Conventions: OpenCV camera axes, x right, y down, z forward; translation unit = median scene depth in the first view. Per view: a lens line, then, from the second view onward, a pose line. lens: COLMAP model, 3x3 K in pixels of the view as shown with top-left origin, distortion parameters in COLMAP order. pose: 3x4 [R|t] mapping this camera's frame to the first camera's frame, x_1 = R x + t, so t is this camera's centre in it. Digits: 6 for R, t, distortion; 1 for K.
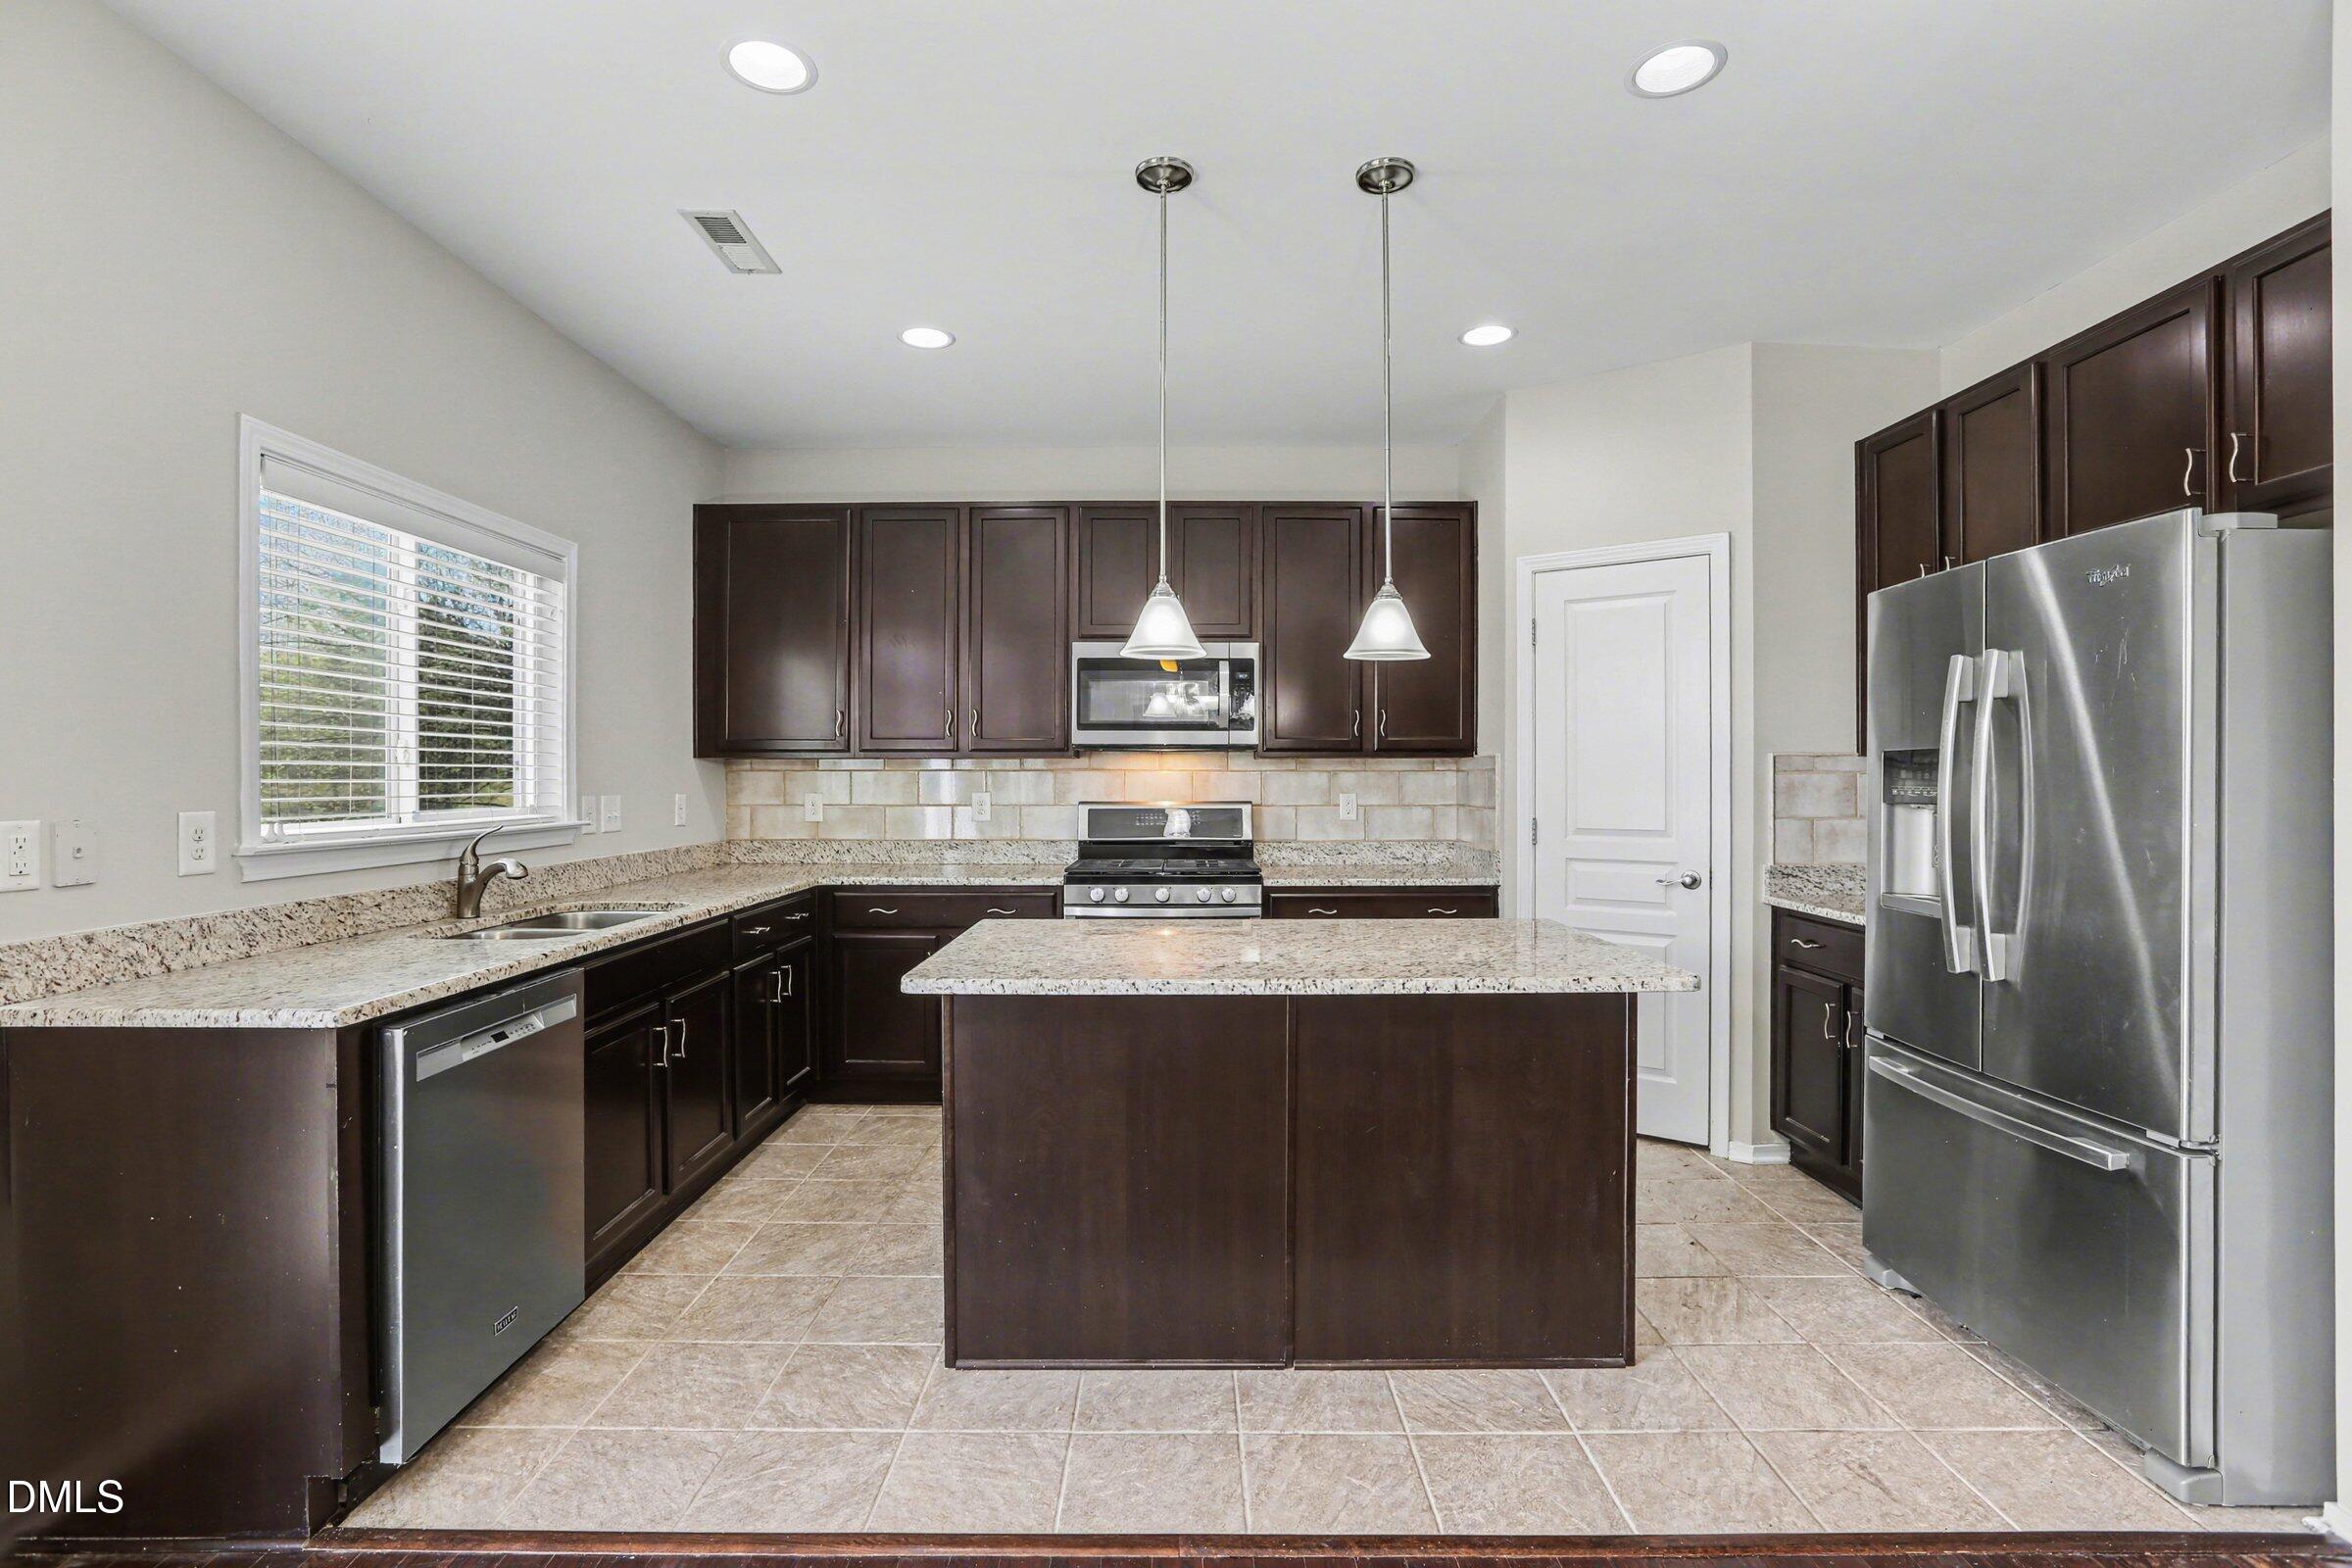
lens RADIAL K [[1093.4, 0, 1166.9], [0, 1093.4, 778.1], [0, 0, 1]] dist [-0.031349, 0.007384]
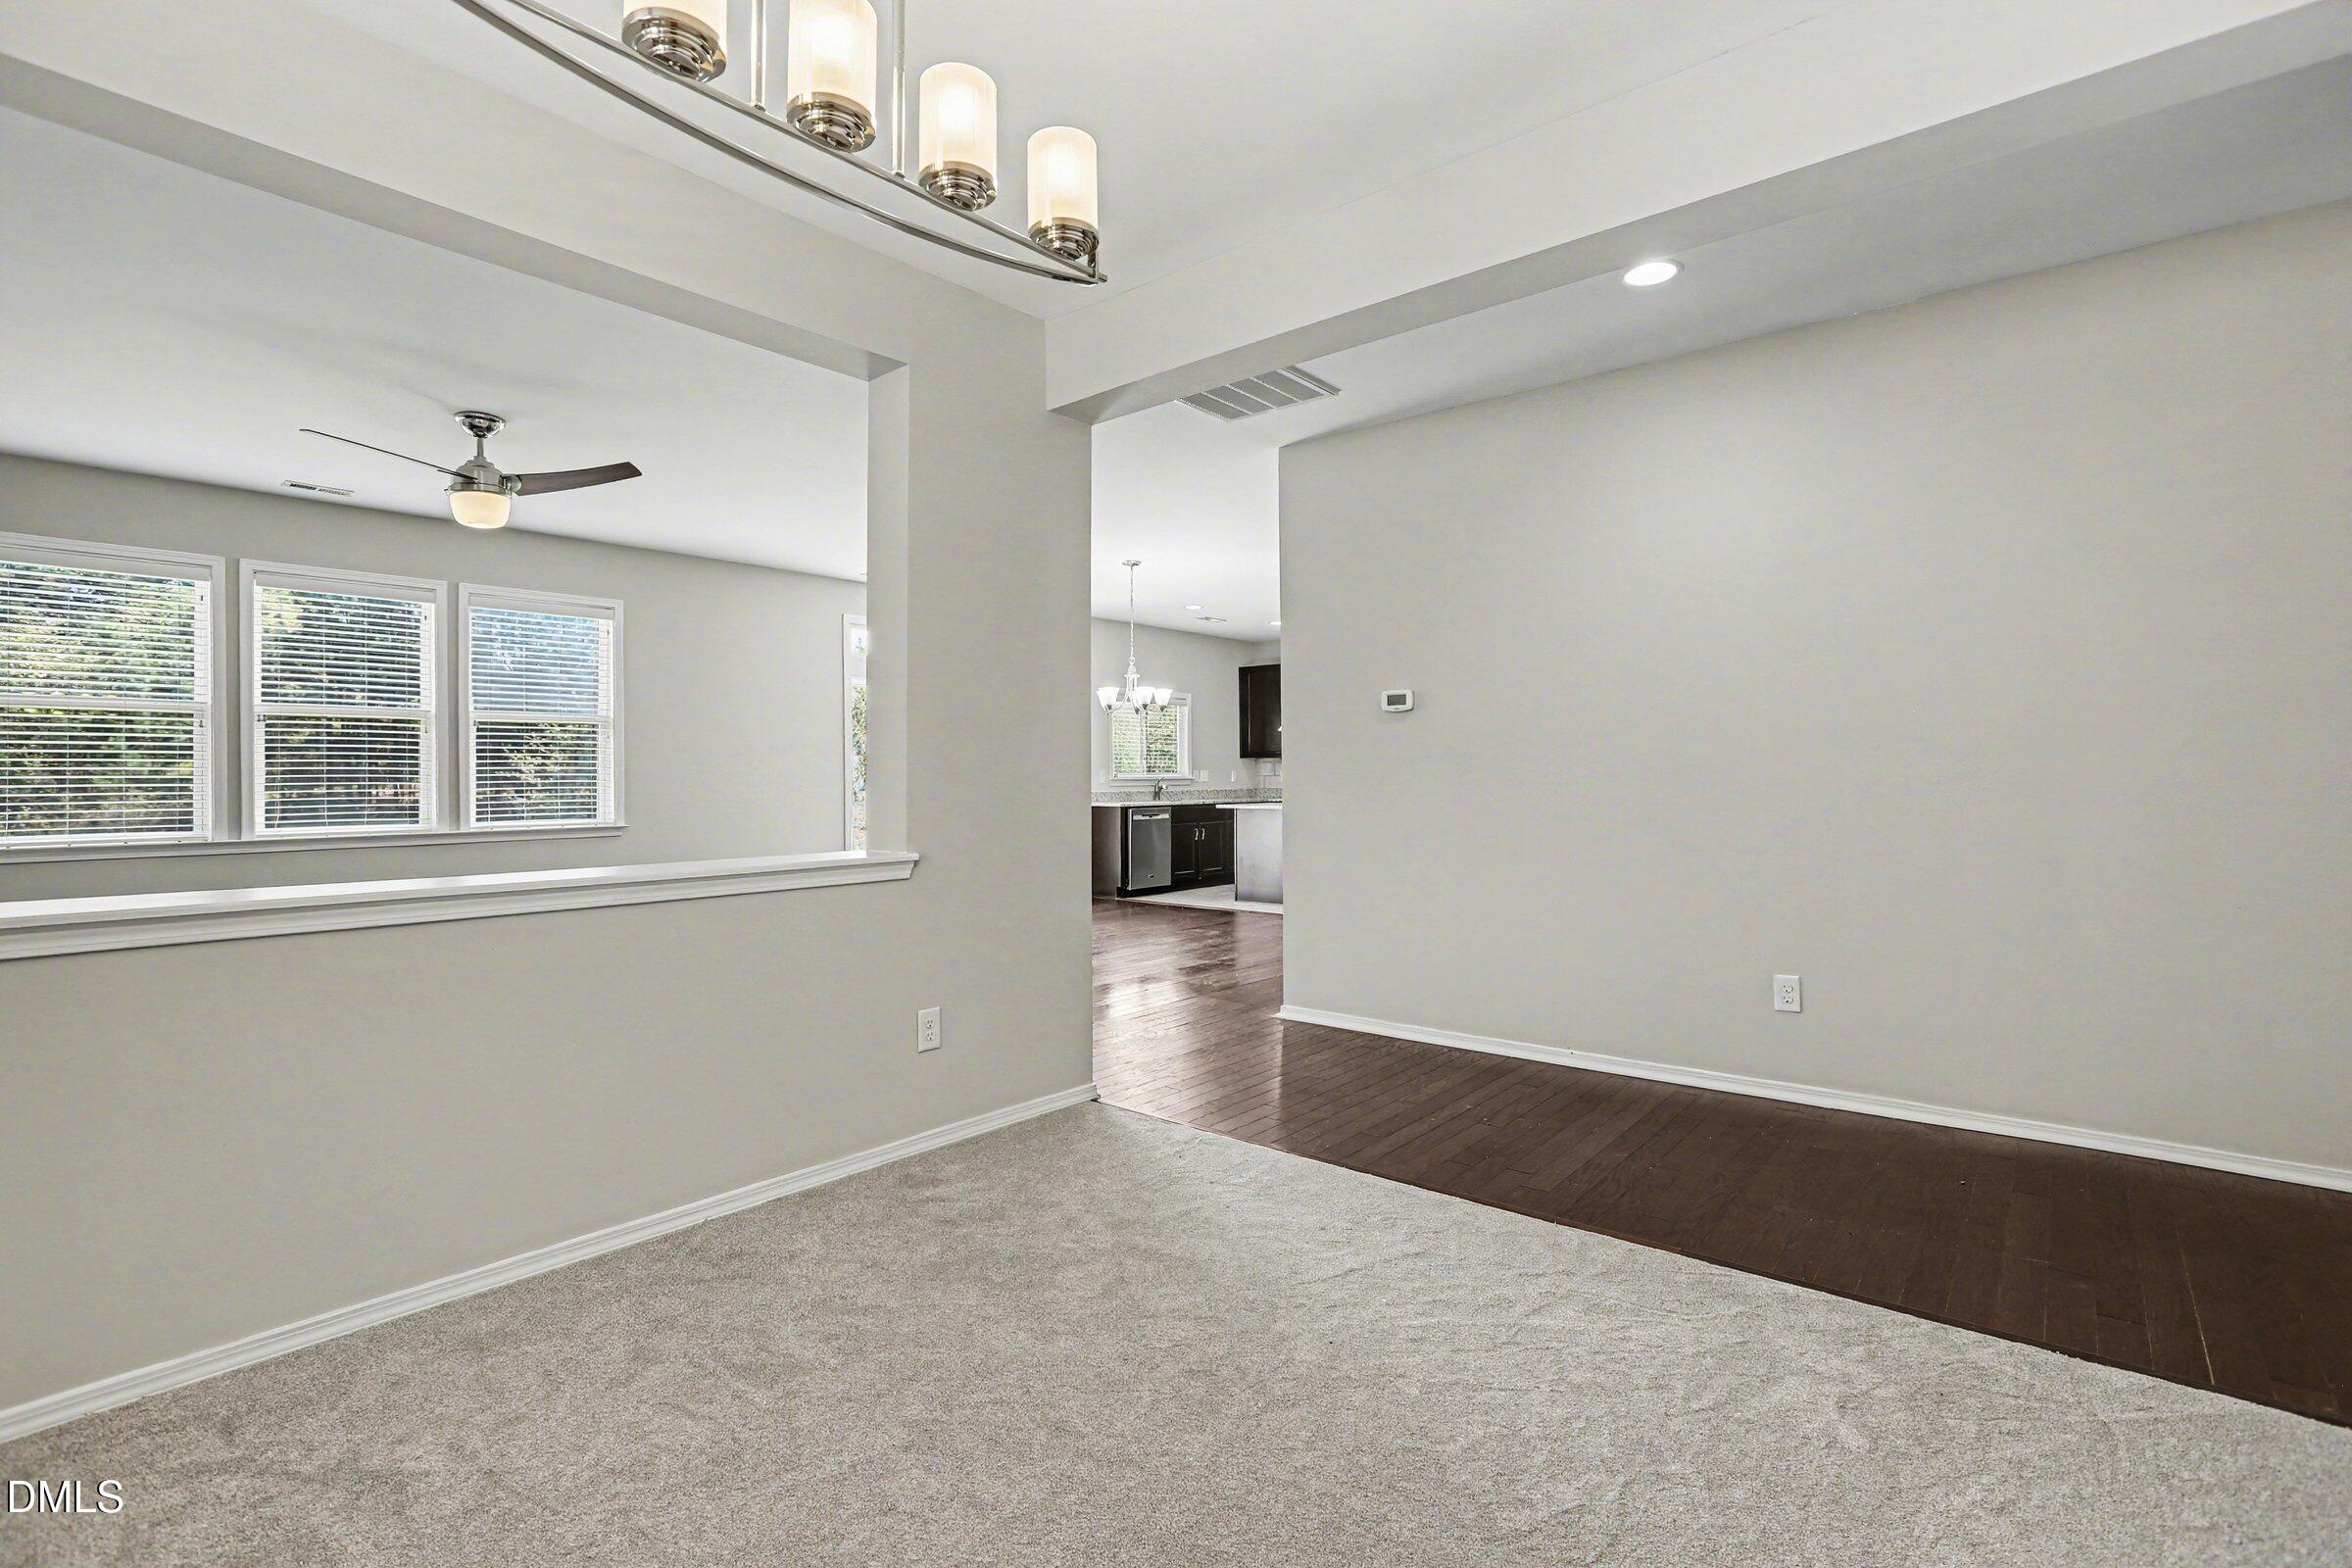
lens RADIAL K [[1093.4, 0, 1154.5], [0, 1093.4, 790.1], [0, 0, 1]] dist [-0.031349, 0.007384]
pose [[0.757434, 0.005273, -0.652890, 1.588826], [0.003956, 0.999912, 0.012665, 0.036160], [0.652899, -0.012175, 0.757347, -1.649276]]
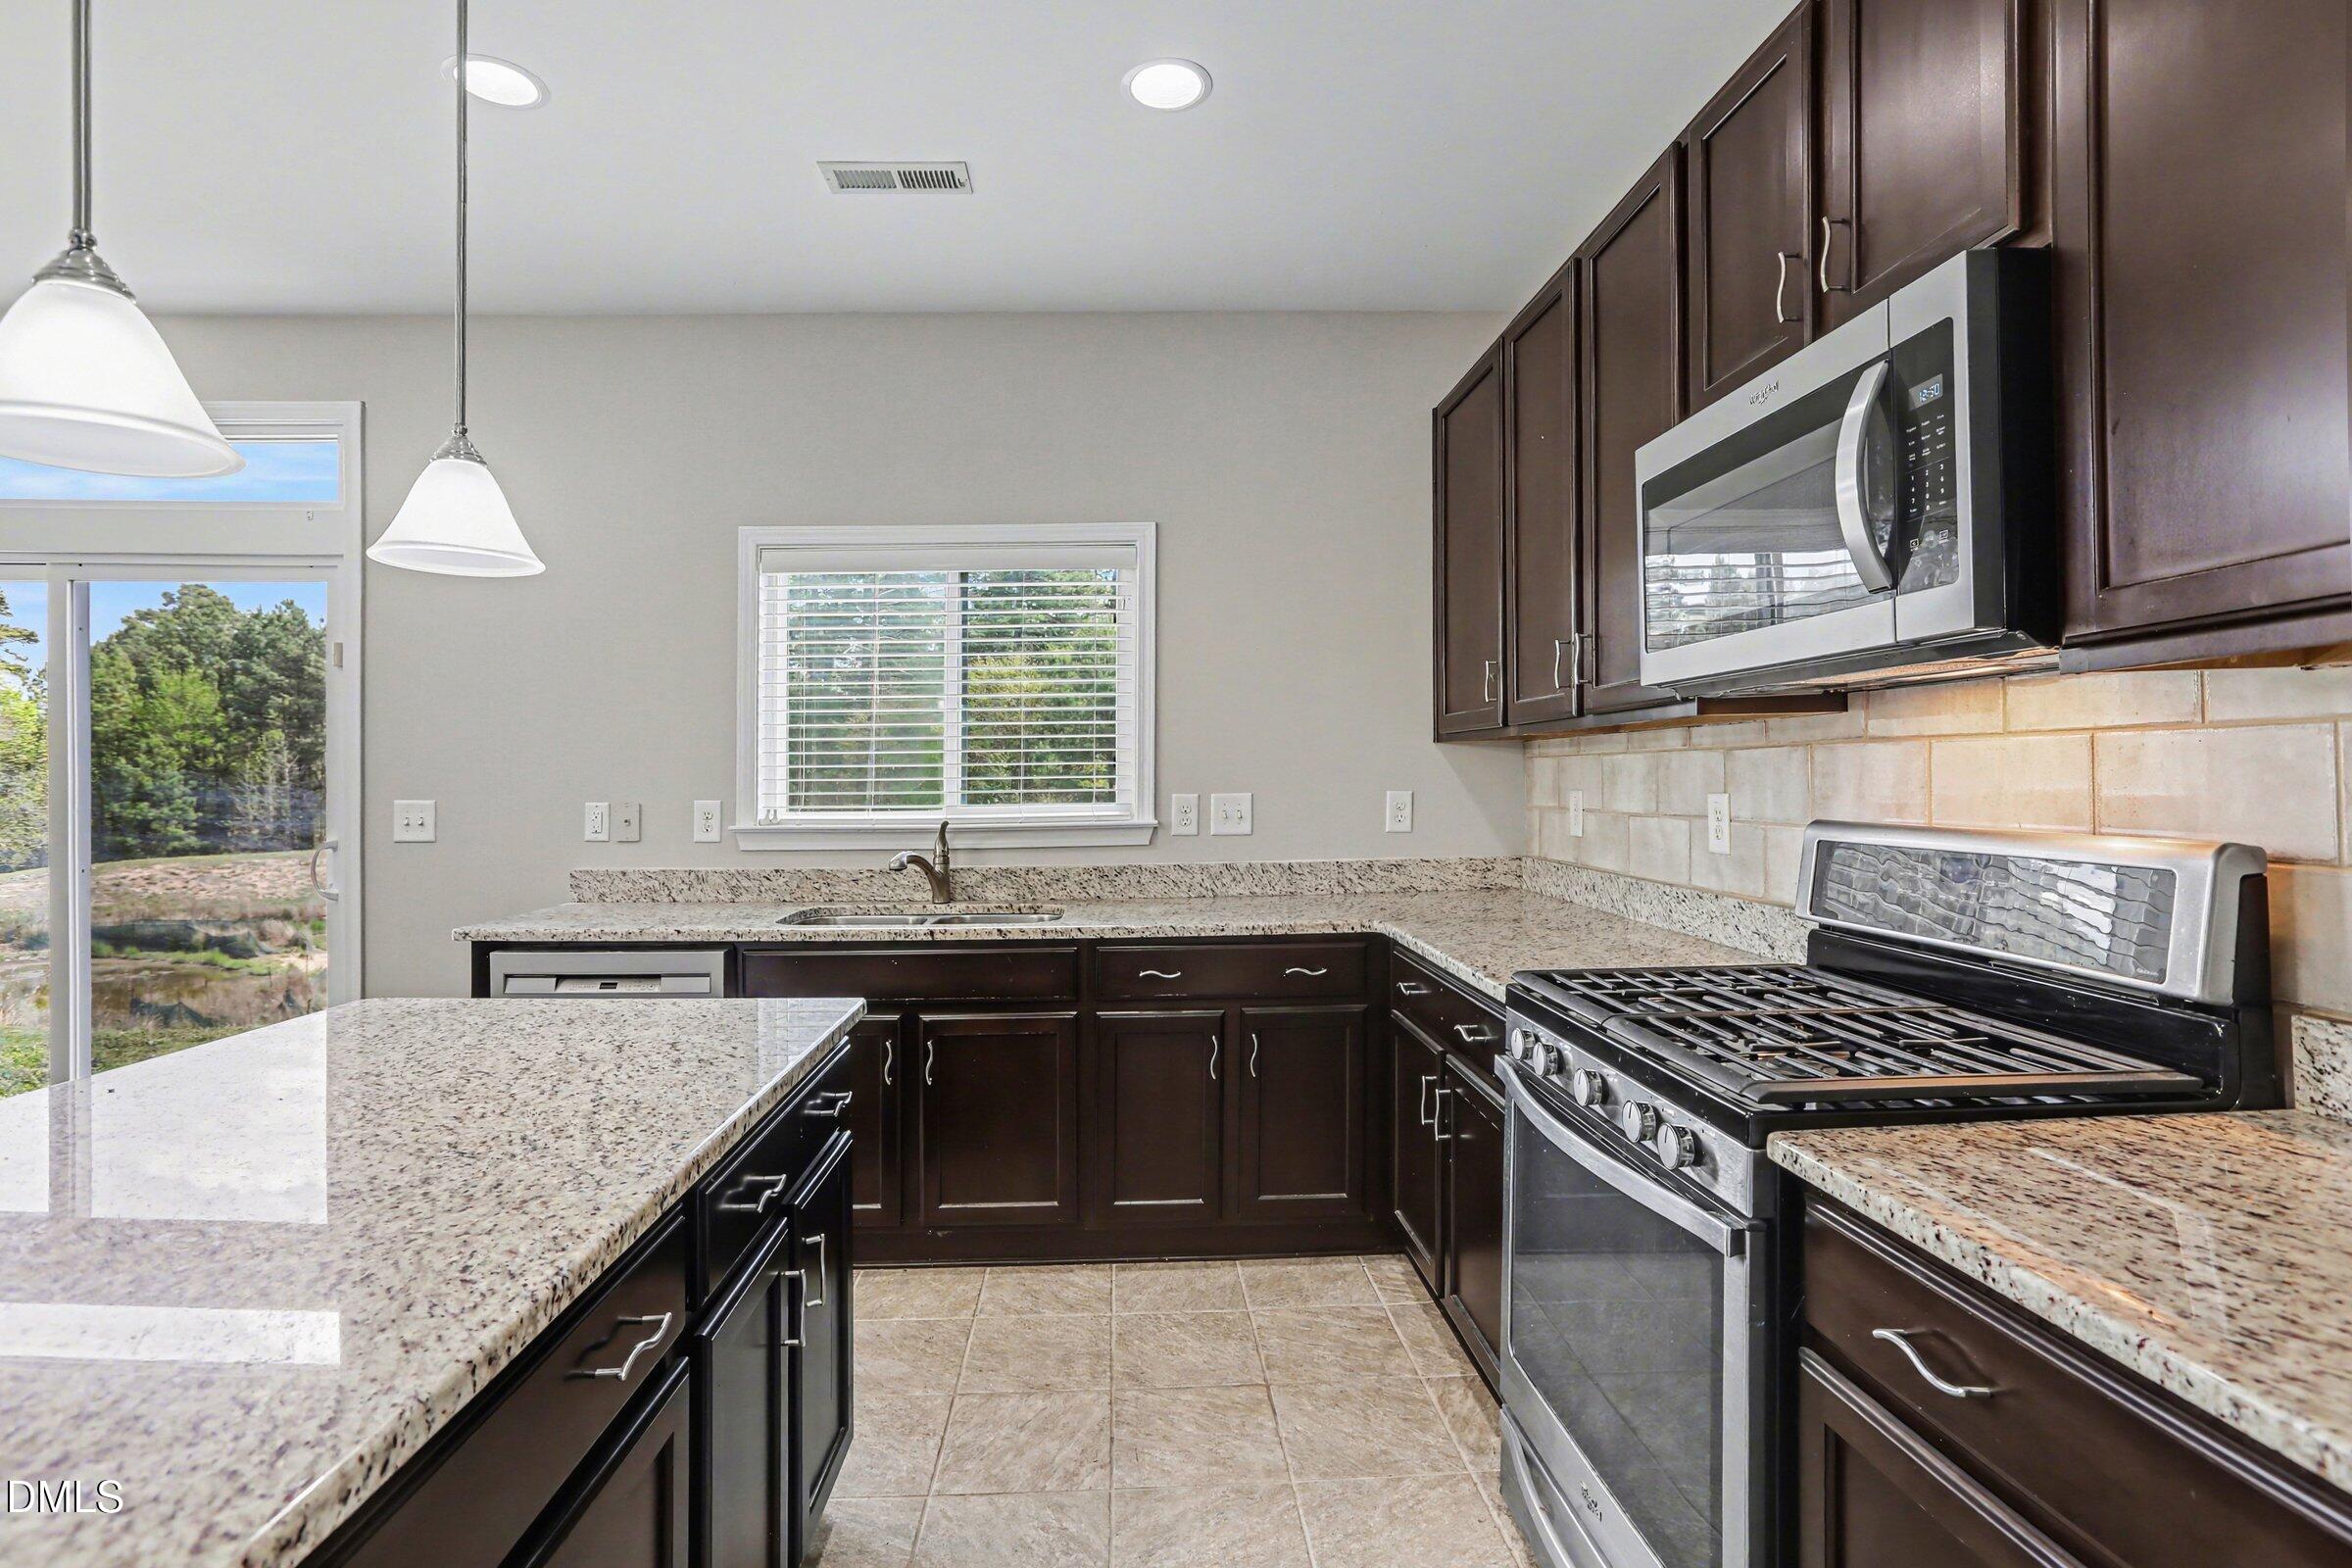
lens RADIAL K [[1093.4, 0, 1180.5], [0, 1093.4, 763.2], [0, 0, 1]] dist [-0.031349, 0.007384]
pose [[0.034796, -0.014271, -0.999293, 0.408160], [0.010965, 0.999843, -0.013897, 0.004072], [0.999334, -0.010473, 0.034947, 1.006071]]
